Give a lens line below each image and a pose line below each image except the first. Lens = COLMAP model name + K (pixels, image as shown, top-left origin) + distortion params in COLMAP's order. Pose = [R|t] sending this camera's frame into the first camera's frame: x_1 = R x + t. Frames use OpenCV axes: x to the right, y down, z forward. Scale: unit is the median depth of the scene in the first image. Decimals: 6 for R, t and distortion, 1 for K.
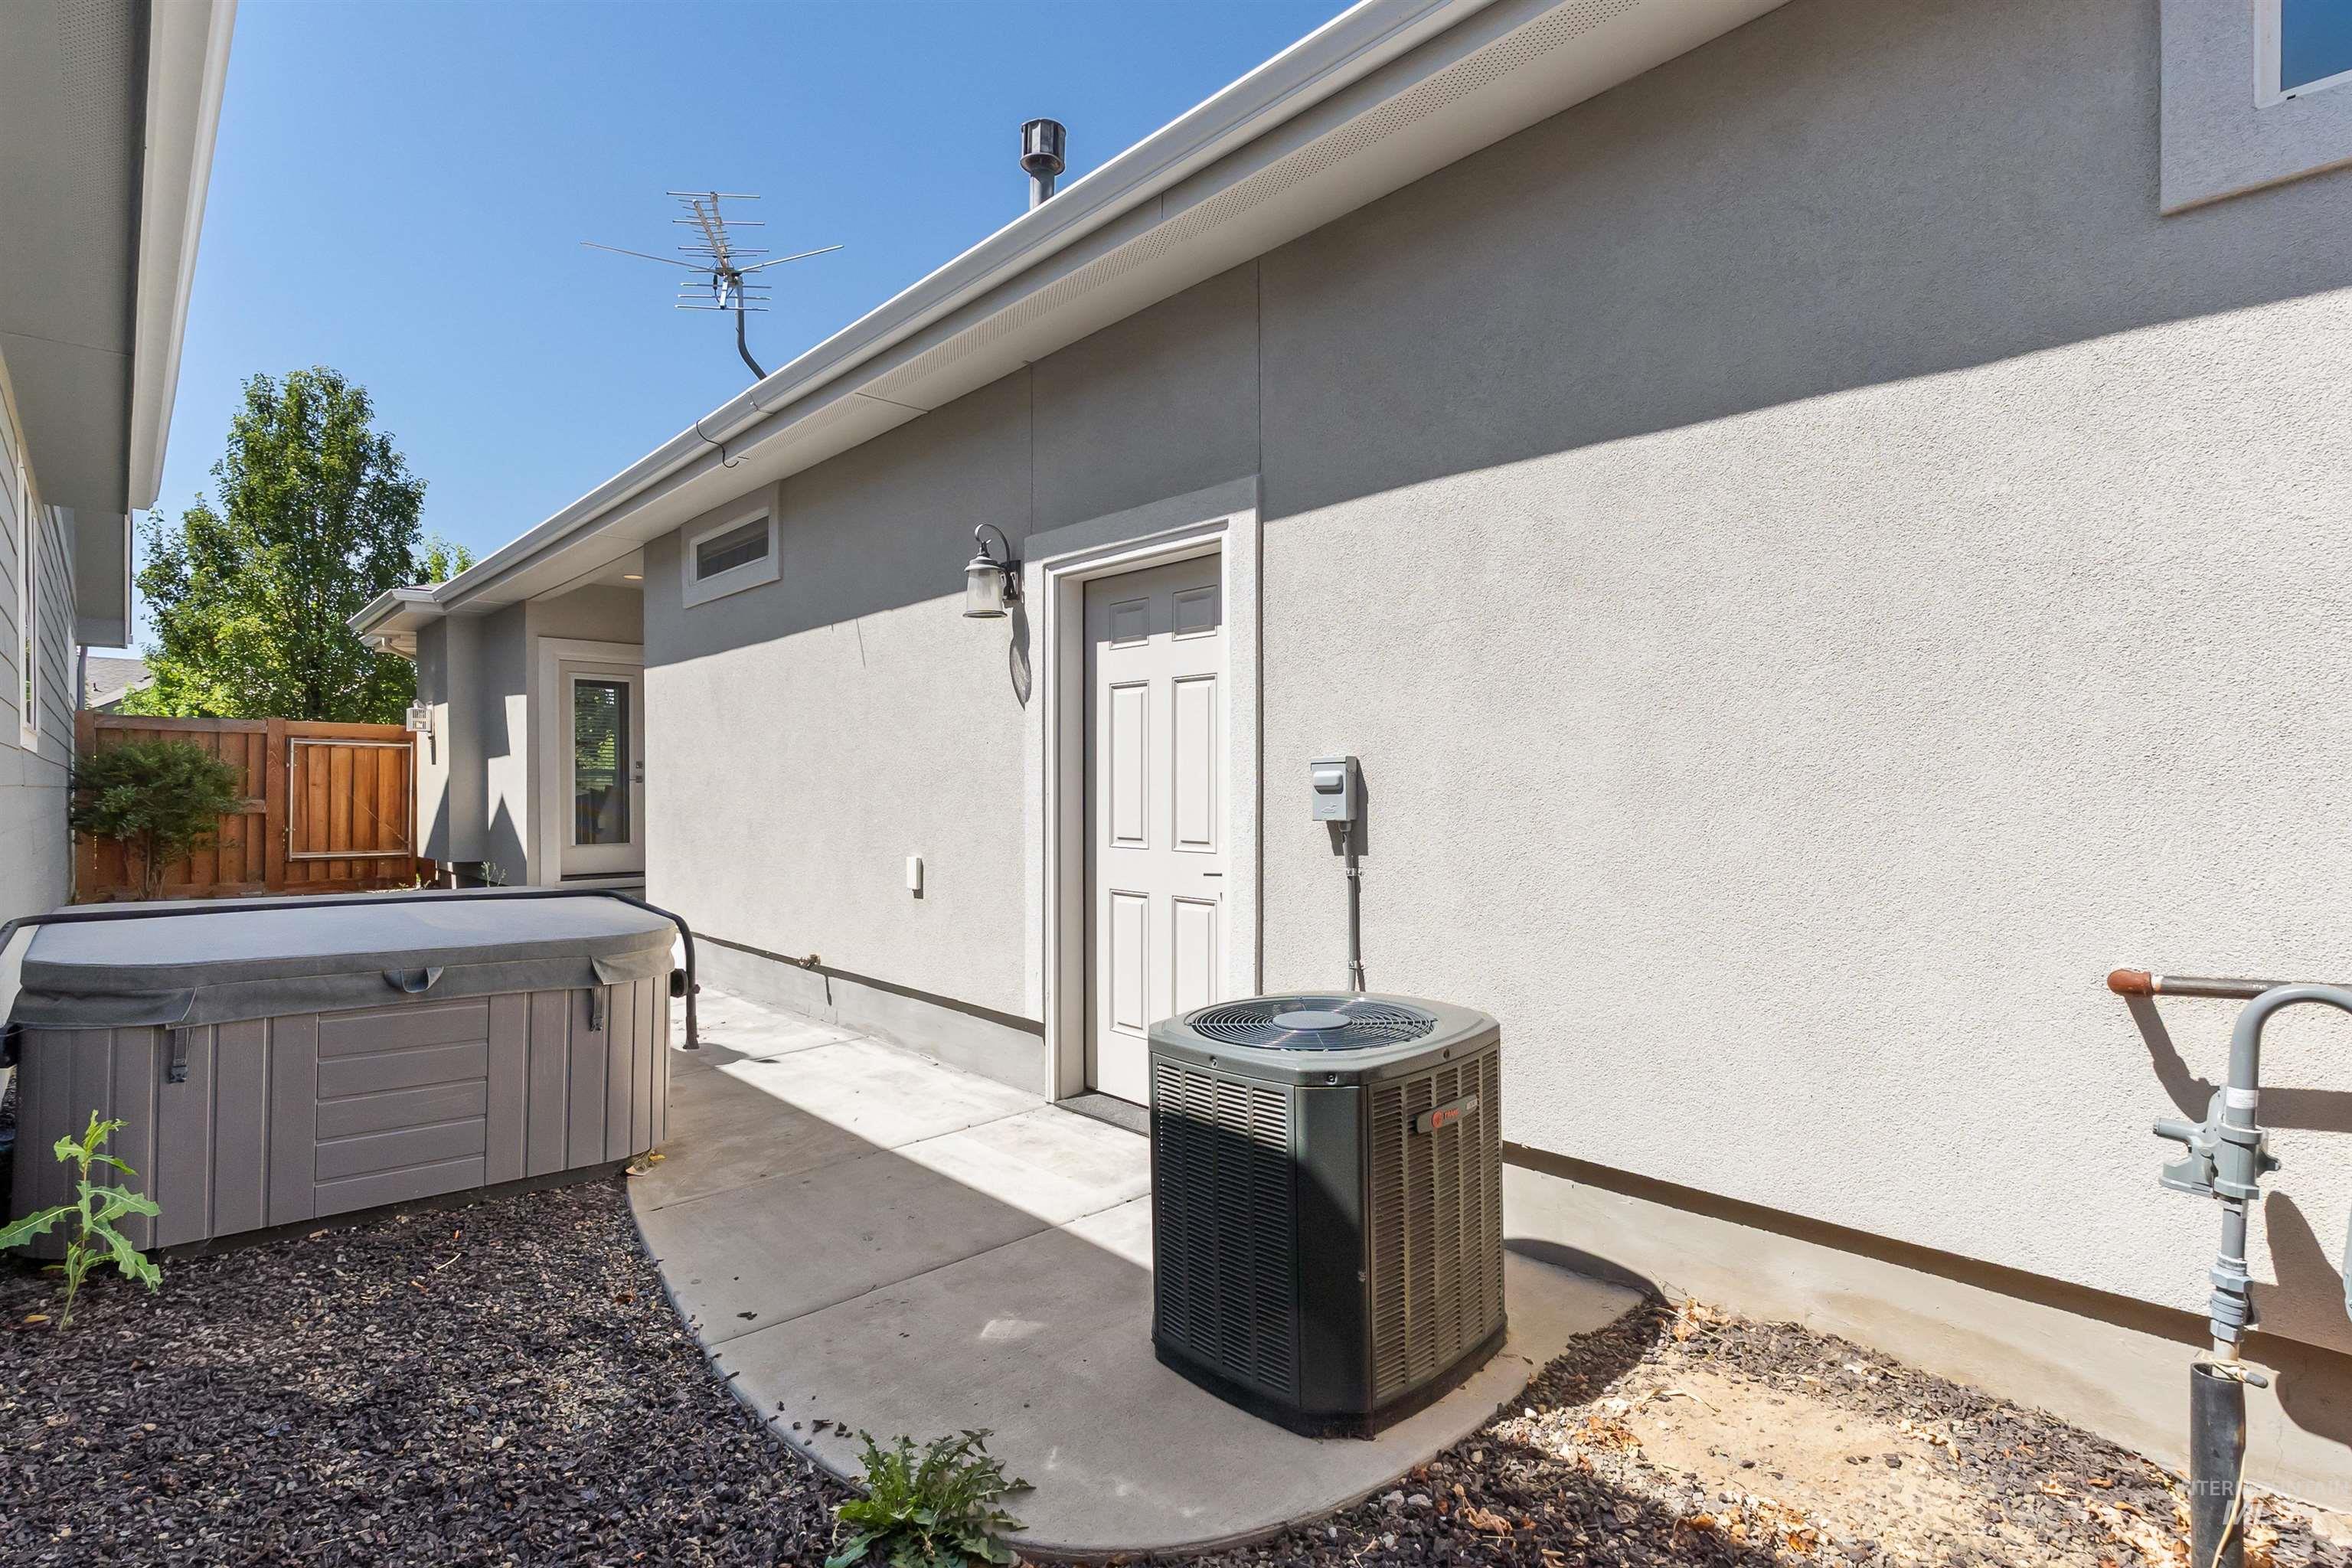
lens RADIAL K [[1139.2, 0, 1180.9], [0, 1139.2, 786.2], [0, 0, 1]] dist [-0.000581, -0.000360]
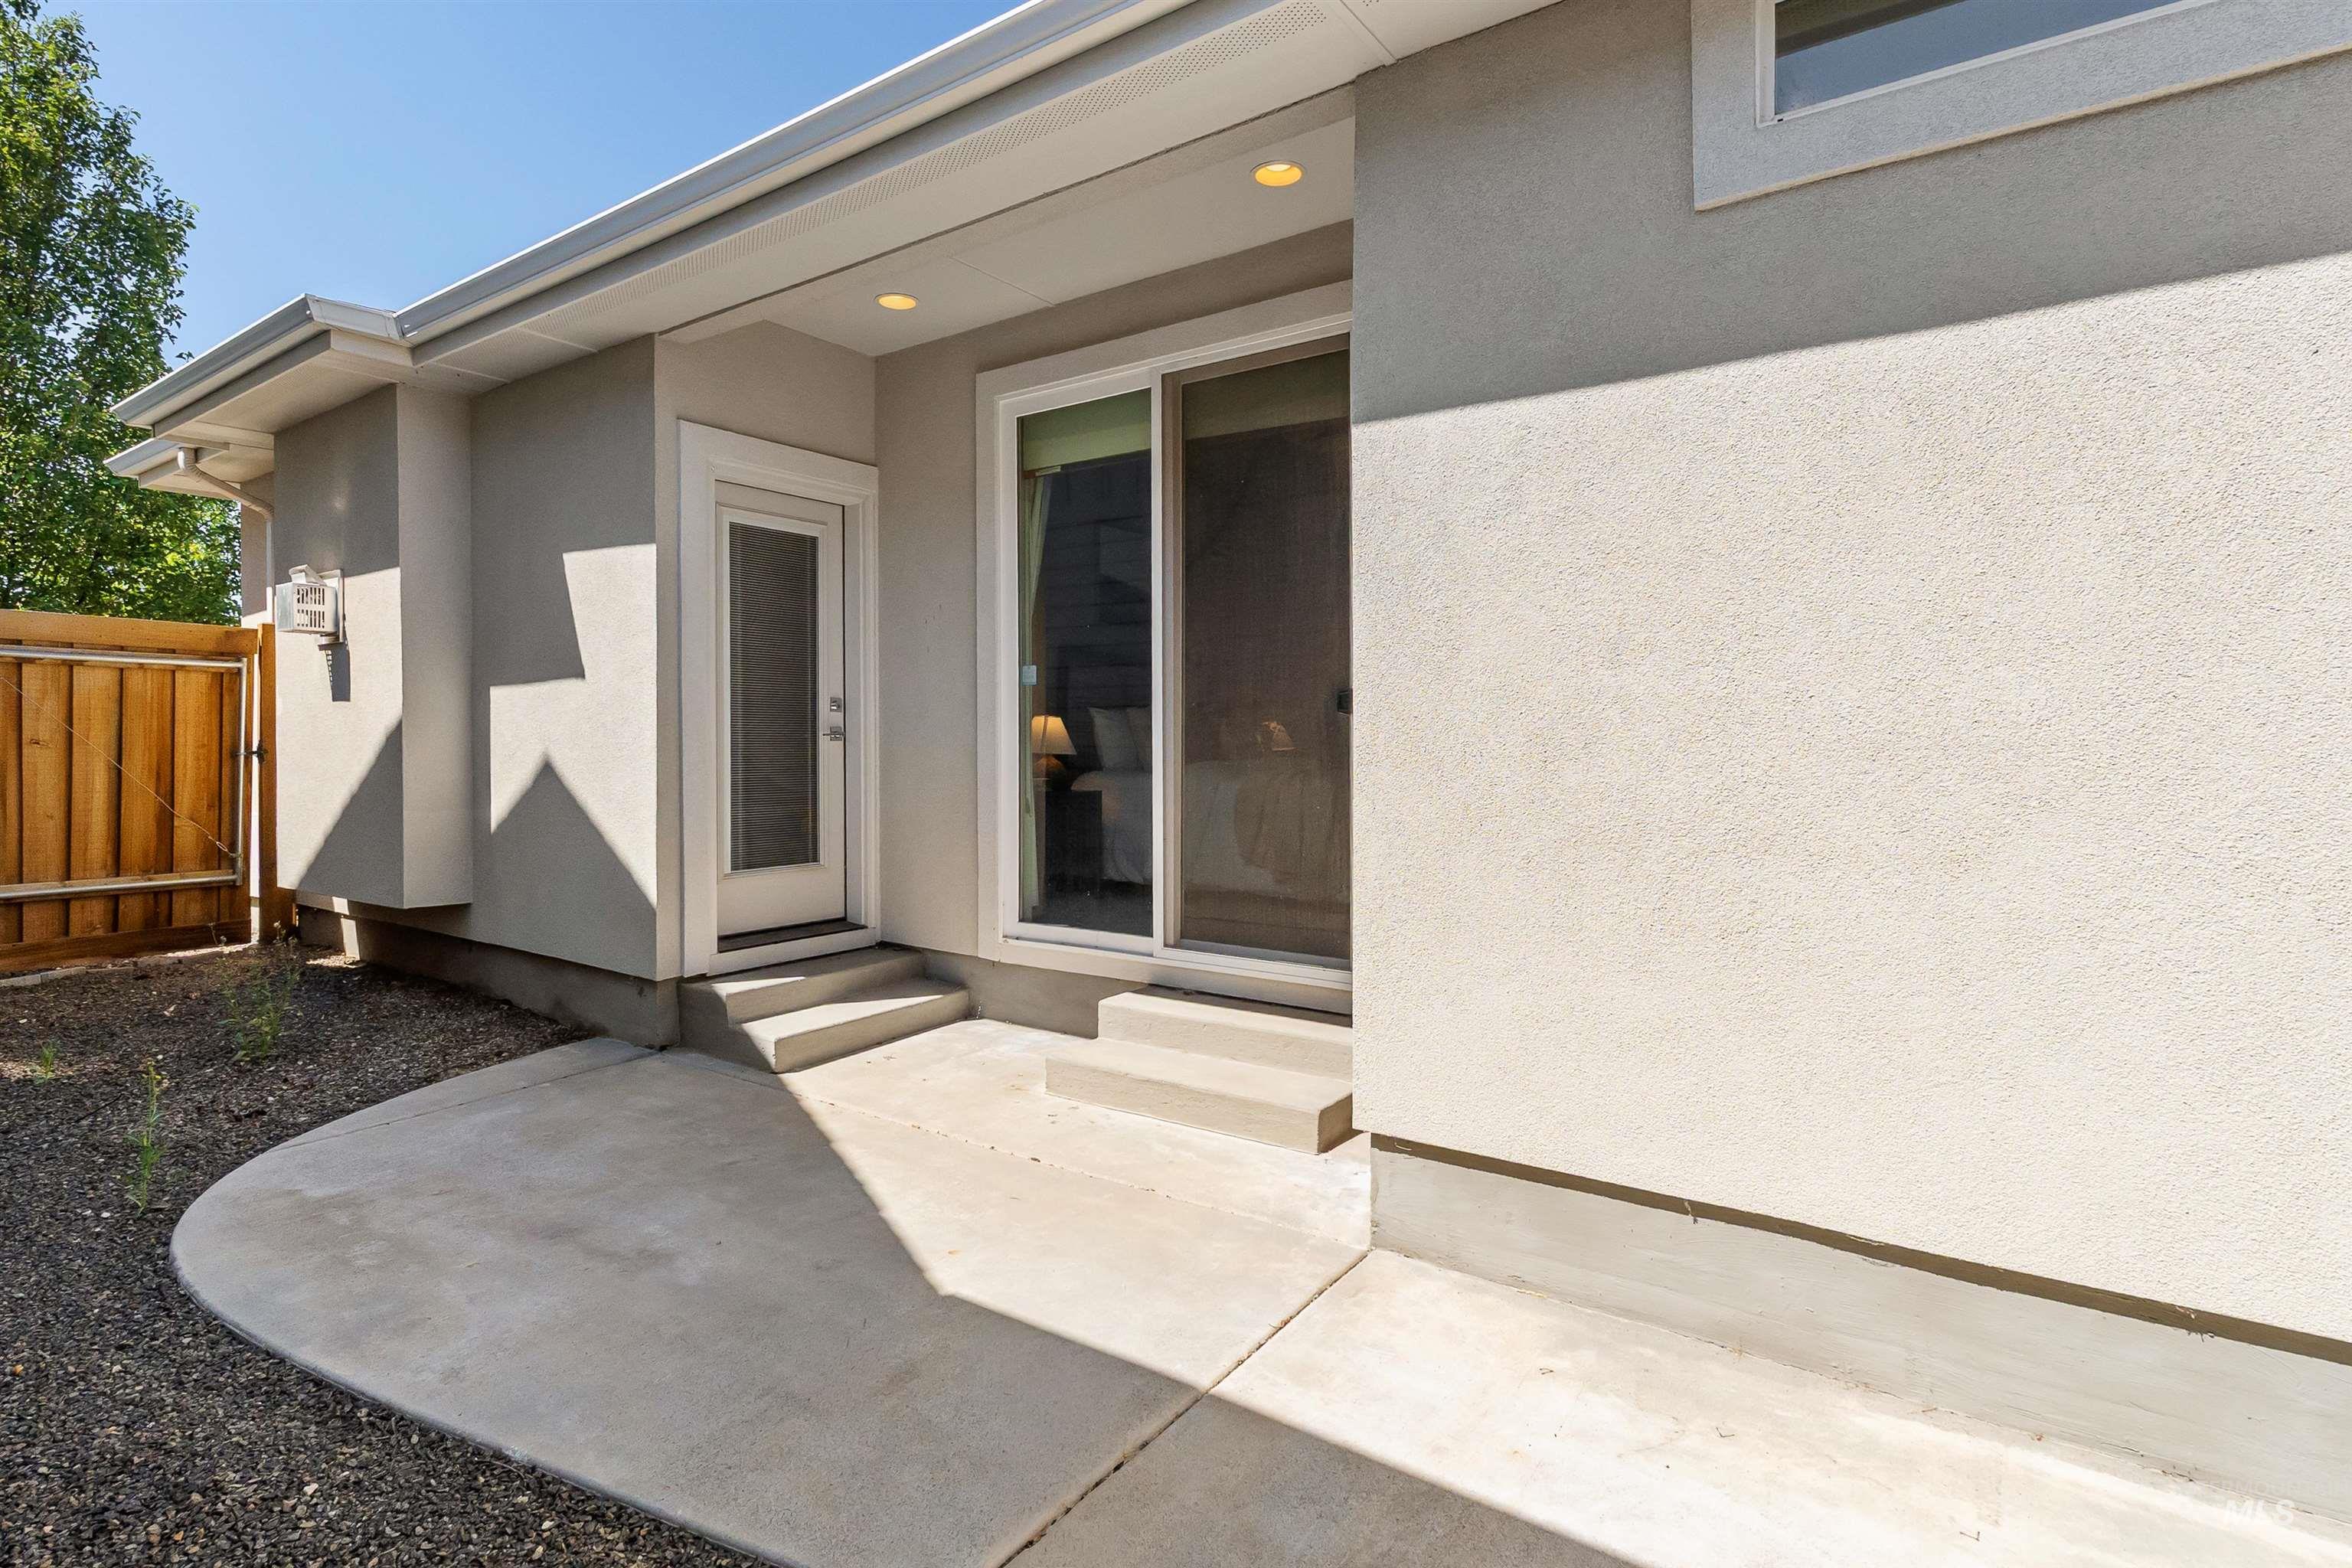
lens RADIAL K [[1139.2, 0, 1168.0], [0, 1139.2, 759.6], [0, 0, 1]] dist [-0.000581, -0.000360]
pose [[0.977610, -0.001862, 0.210418, -0.388174], [-0.000801, 0.999921, 0.012571, -0.000552], [-0.210425, -0.012458, 0.977531, 0.424071]]
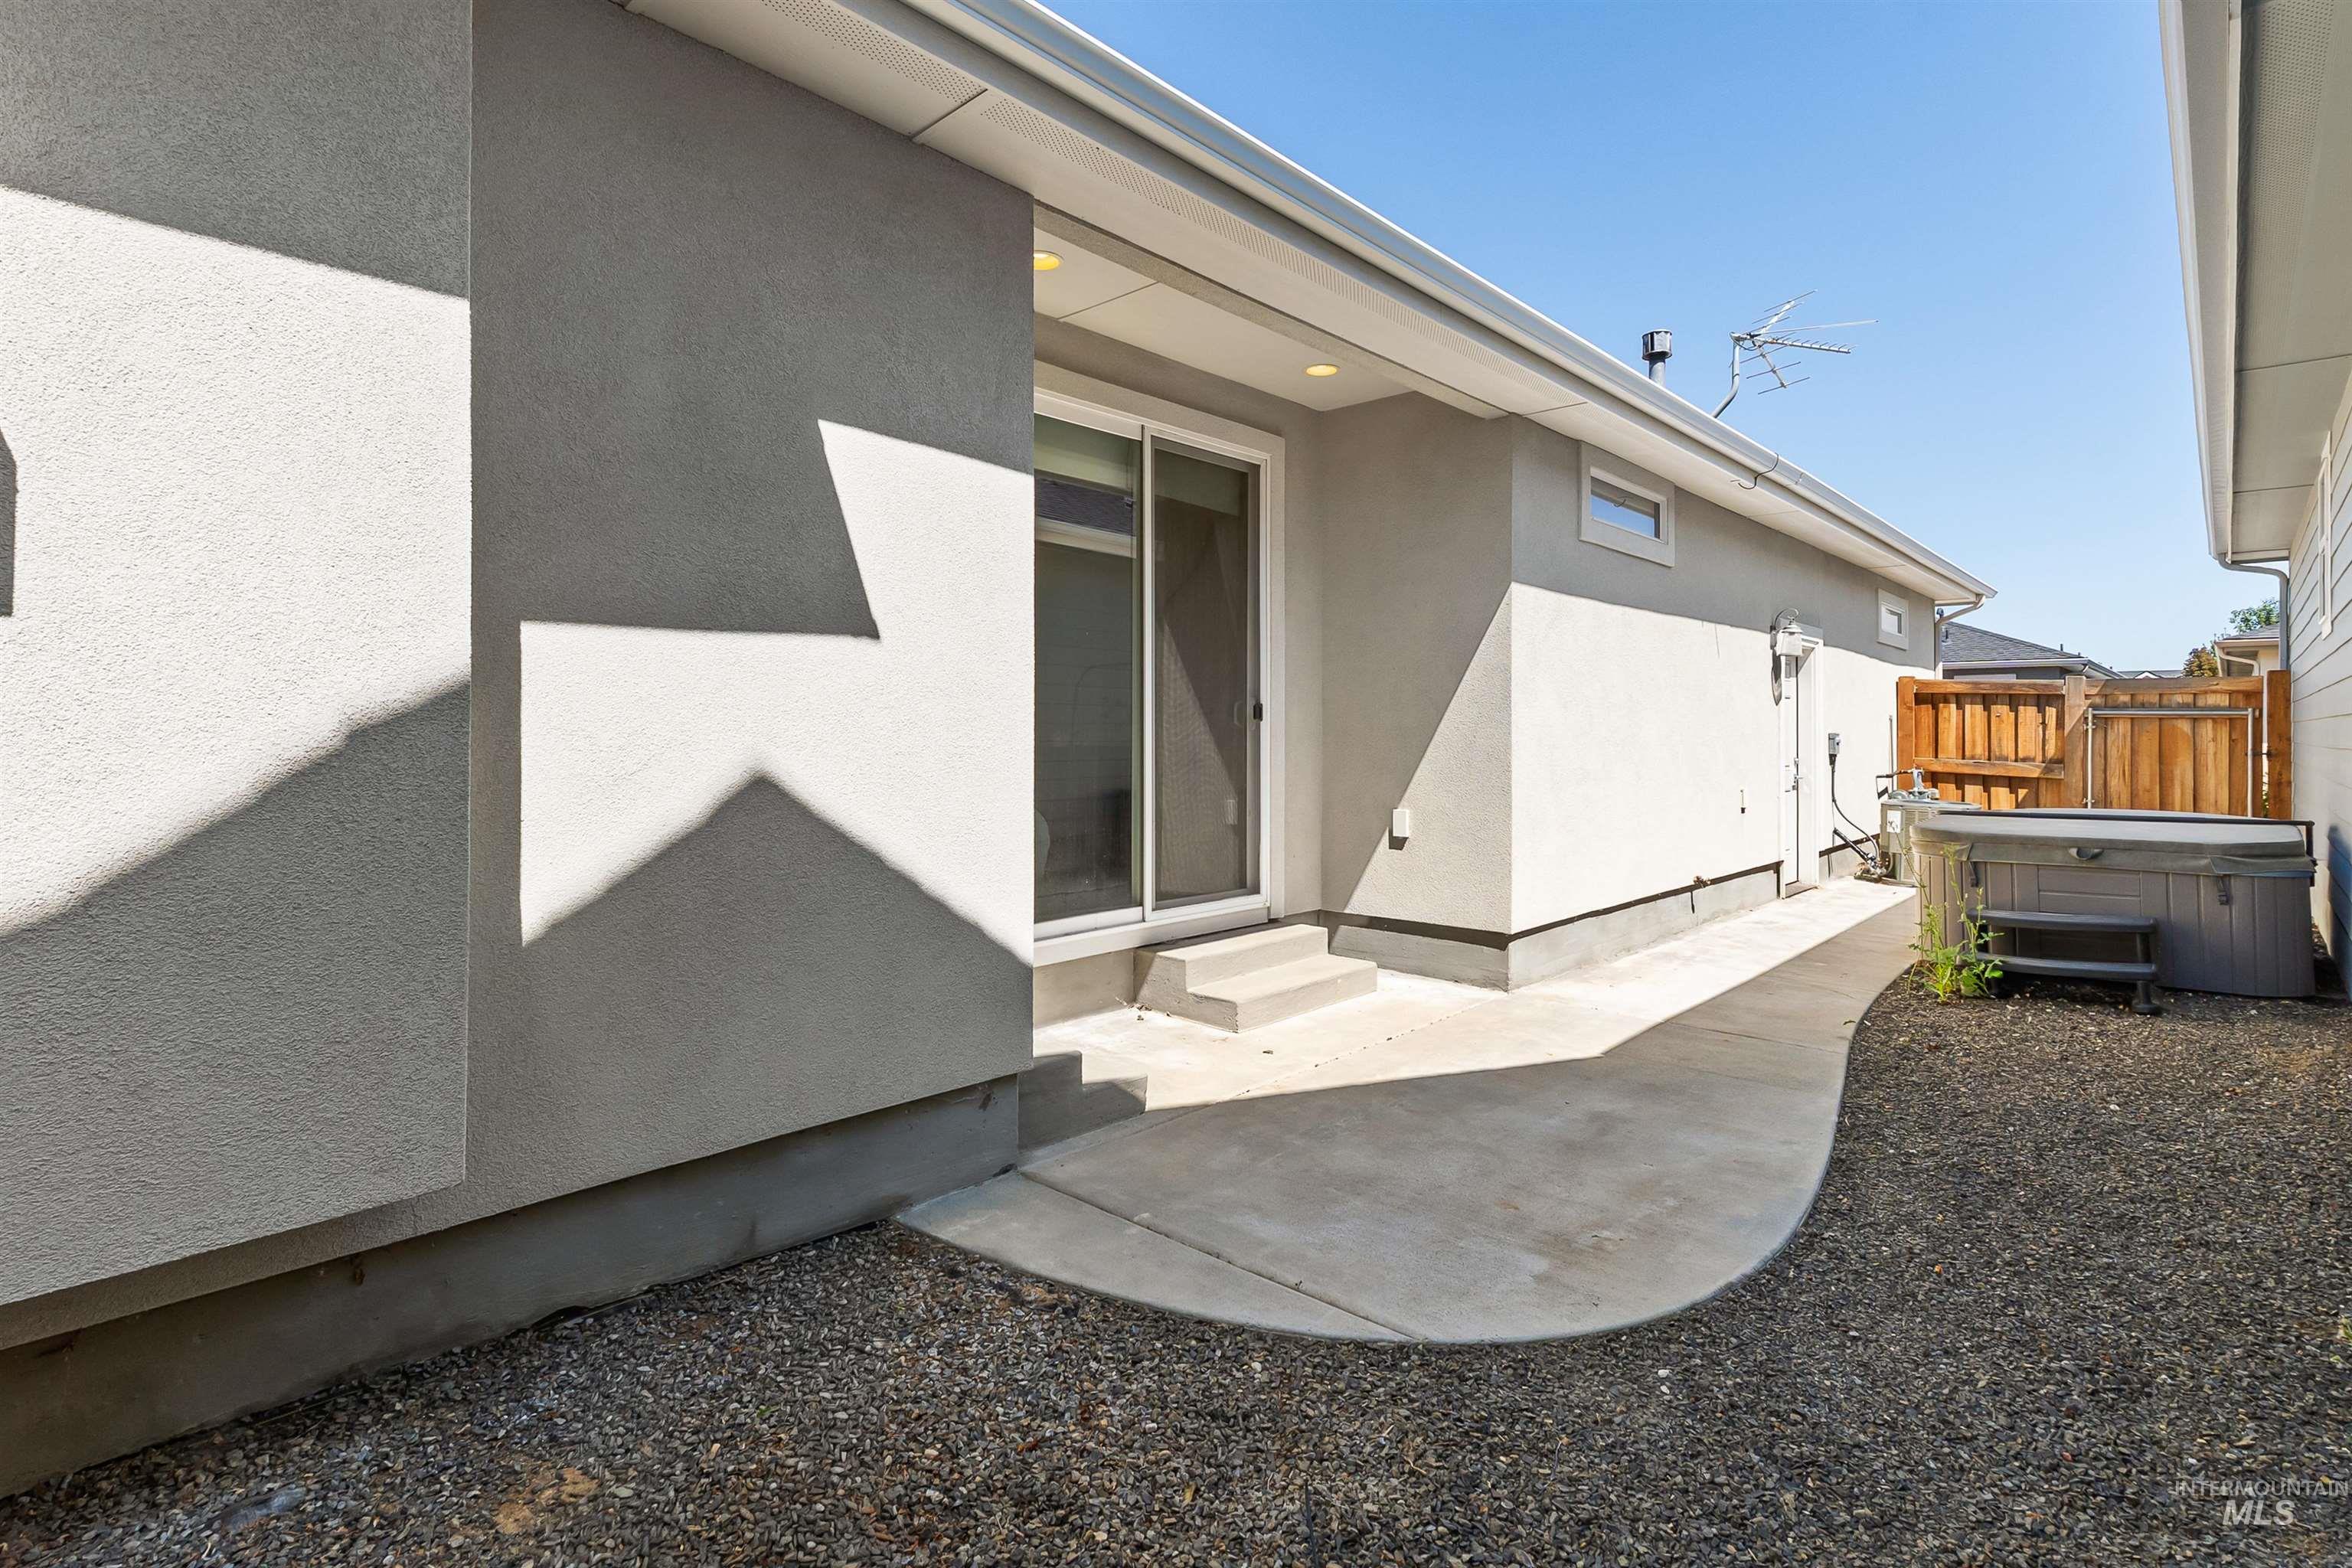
lens RADIAL K [[1139.2, 0, 1124.4], [0, 1139.2, 728.0], [0, 0, 1]] dist [-0.000581, -0.000360]
pose [[-0.051947, 0.006875, 0.998626, -0.750563], [0.003586, 0.999971, -0.006698, -0.003408], [-0.998643, 0.003233, -0.051970, 0.816596]]
